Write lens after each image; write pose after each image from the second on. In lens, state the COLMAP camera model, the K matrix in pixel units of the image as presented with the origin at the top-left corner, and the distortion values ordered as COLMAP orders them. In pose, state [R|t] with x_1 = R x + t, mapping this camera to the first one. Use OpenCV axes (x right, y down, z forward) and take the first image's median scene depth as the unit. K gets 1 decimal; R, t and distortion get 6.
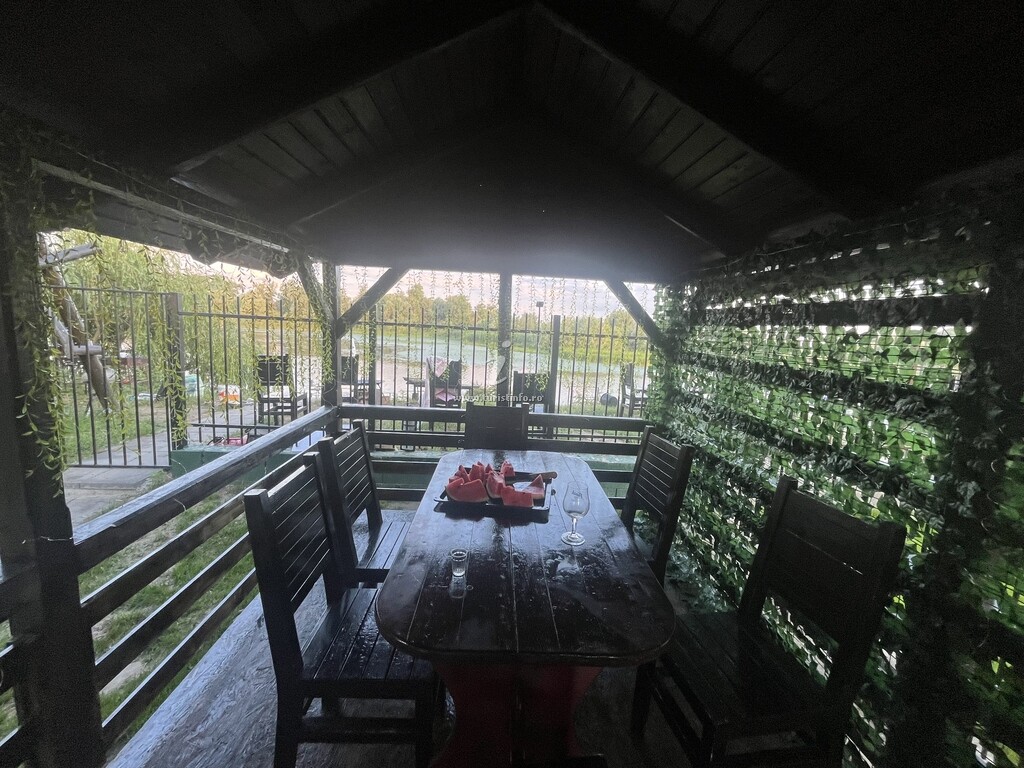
lens RADIAL K [[416.7, 0, 505.4], [0, 416.7, 380.1], [0, 0, 1]] dist [-0.005061, 0.000485]
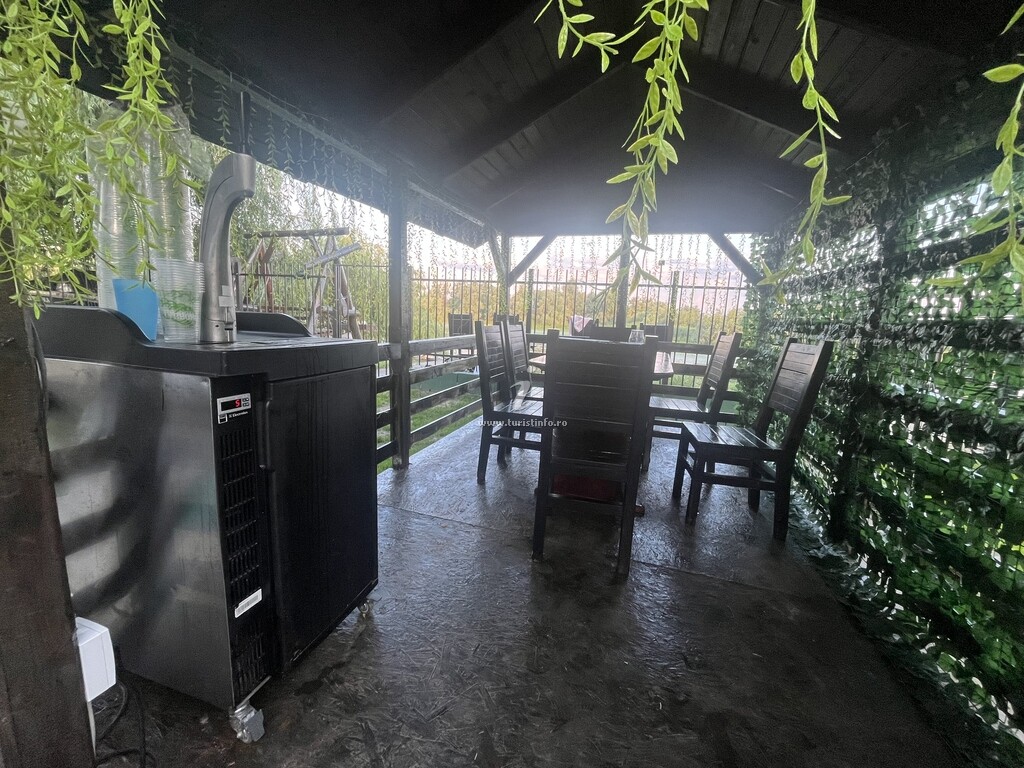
lens RADIAL K [[416.7, 0, 505.5], [0, 416.7, 384.6], [0, 0, 1]] dist [-0.005061, 0.000485]
pose [[0.937804, 0.044336, -0.344322, 0.118726], [-0.037046, 0.998929, 0.027727, 0.209135], [0.345182, -0.013246, 0.938442, -0.410920]]
